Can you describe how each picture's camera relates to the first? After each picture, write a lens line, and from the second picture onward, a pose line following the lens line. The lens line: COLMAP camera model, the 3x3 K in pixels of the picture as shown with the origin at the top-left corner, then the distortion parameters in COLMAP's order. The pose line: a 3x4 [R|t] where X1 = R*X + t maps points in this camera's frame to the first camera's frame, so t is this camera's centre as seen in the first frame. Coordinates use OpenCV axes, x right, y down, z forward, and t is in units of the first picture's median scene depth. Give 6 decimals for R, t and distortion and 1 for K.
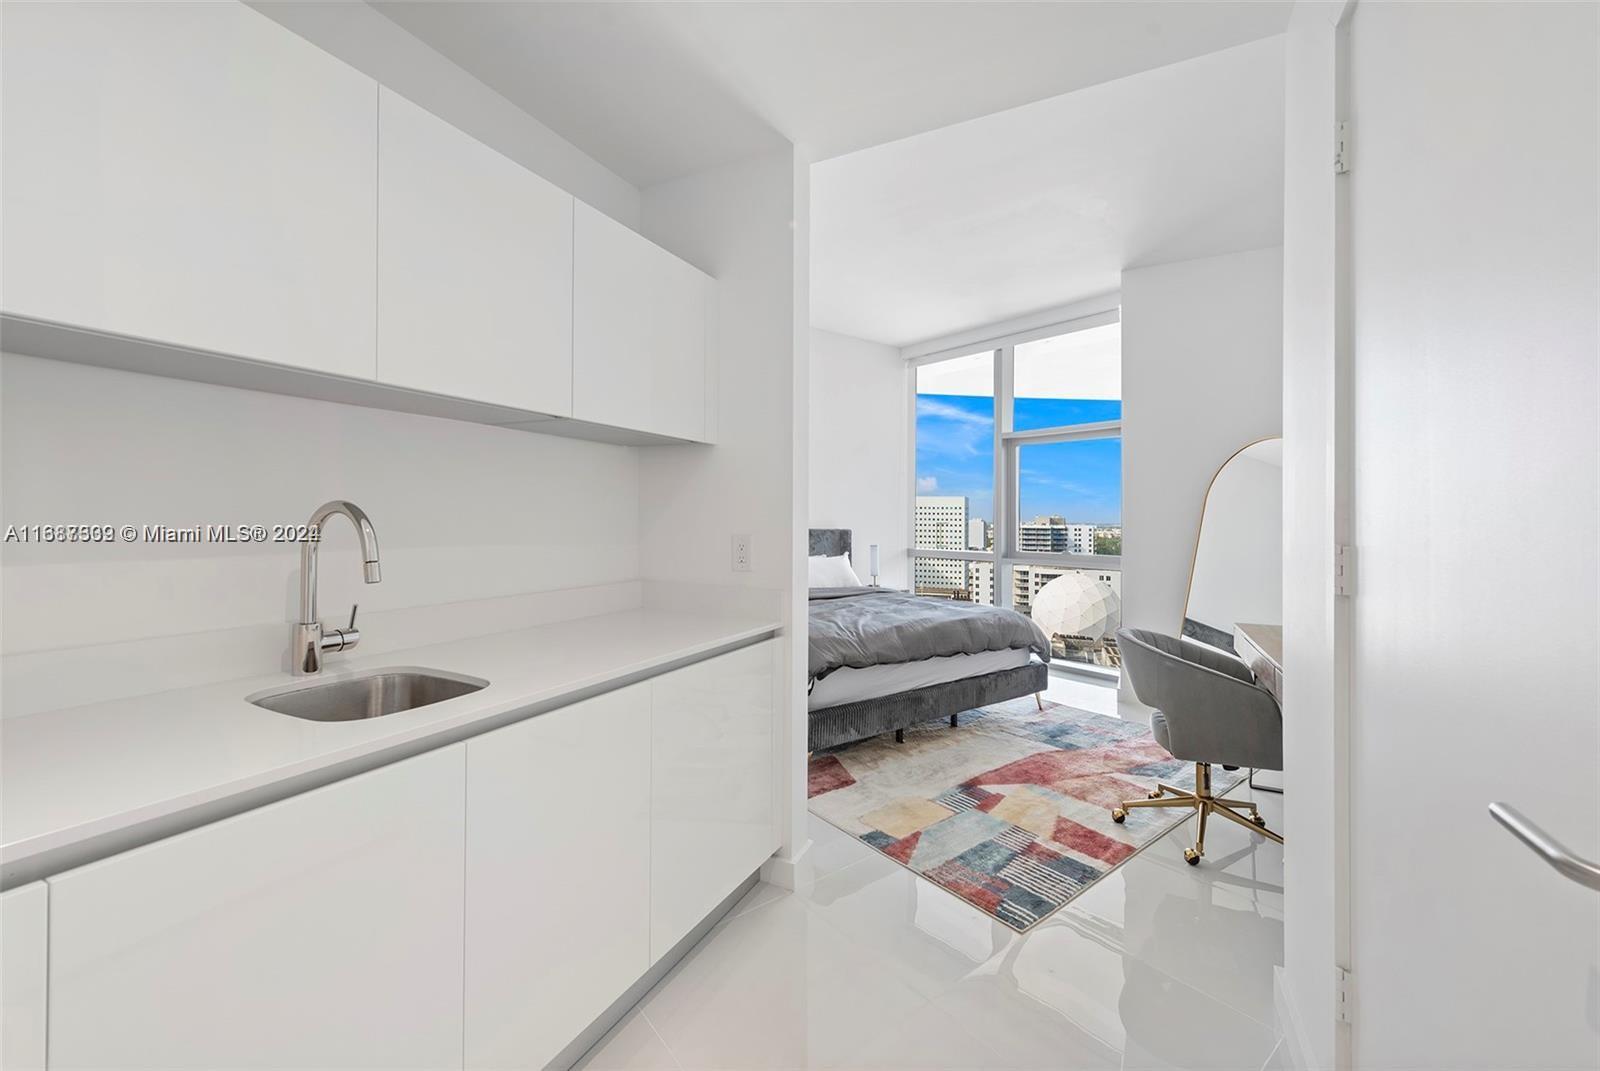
lens RADIAL K [[639.7, 0, 798.9], [0, 639.7, 507.7], [0, 0, 1]] dist [0.009776, -0.000069]
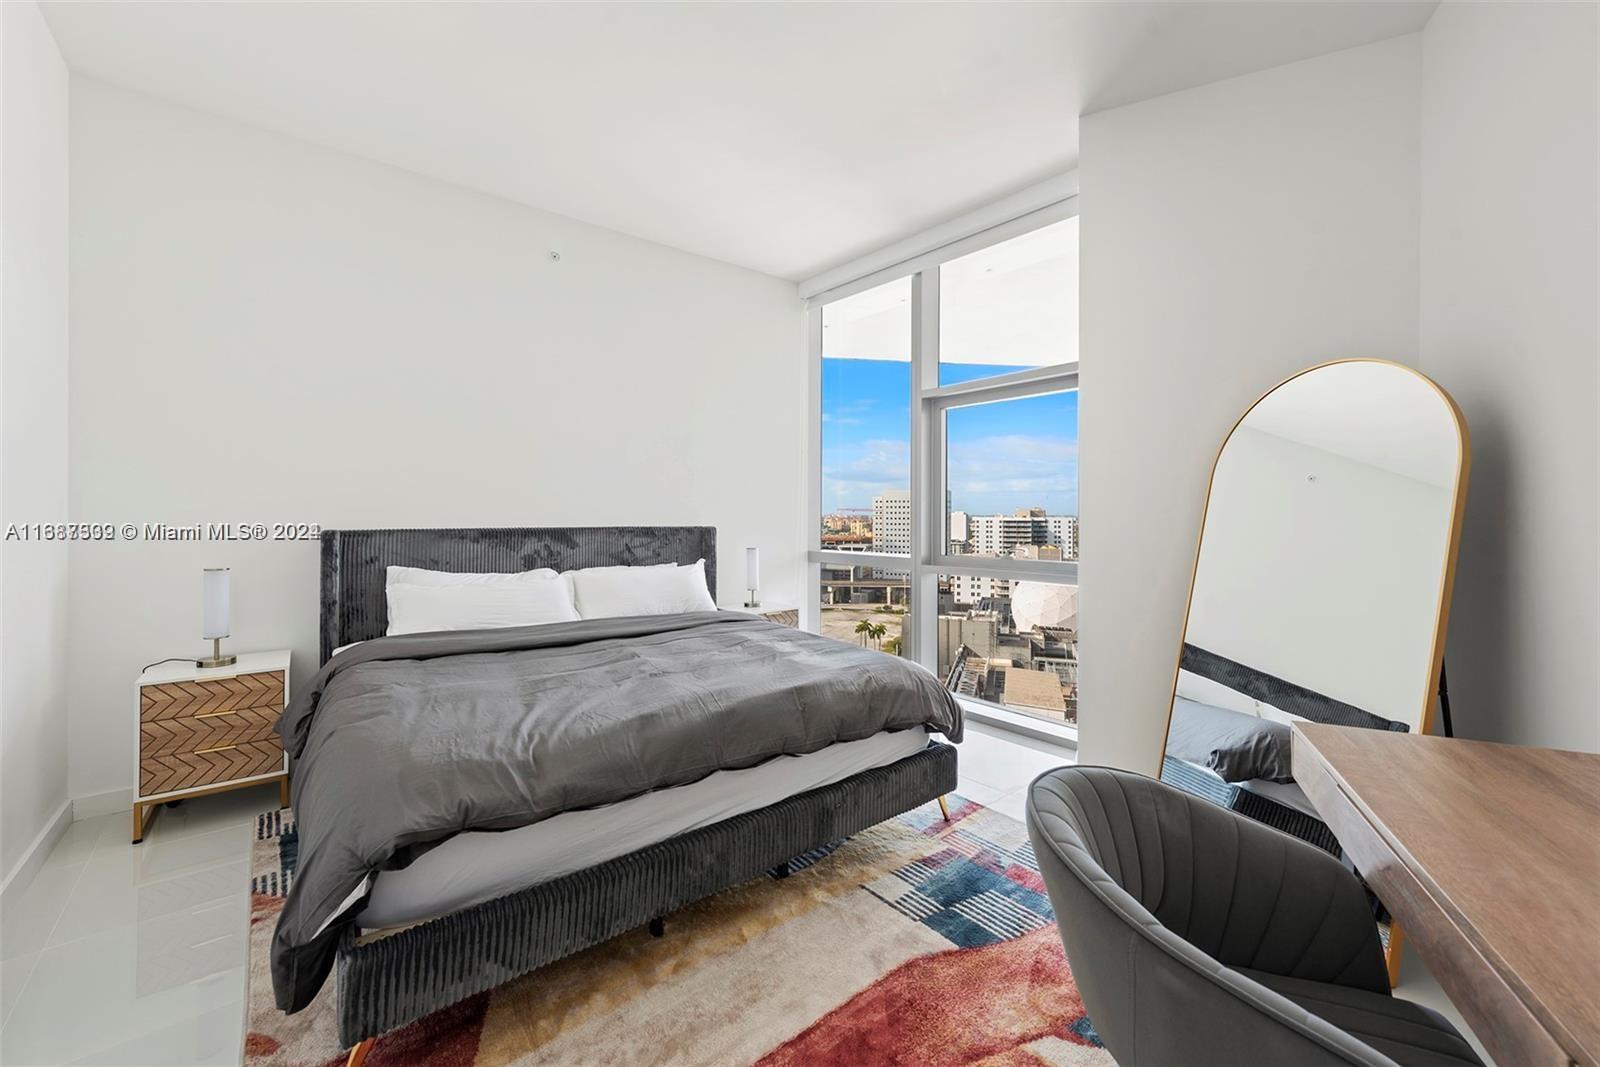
lens RADIAL K [[635.0, 0, 806.2], [0, 635.0, 512.7], [0, 0, 1]] dist [0.007992, -0.000587]
pose [[0.999434, -0.007650, 0.032770, 0.227885], [0.007100, 0.999832, 0.016889, 0.010130], [-0.032894, -0.016647, 0.999320, 0.407744]]
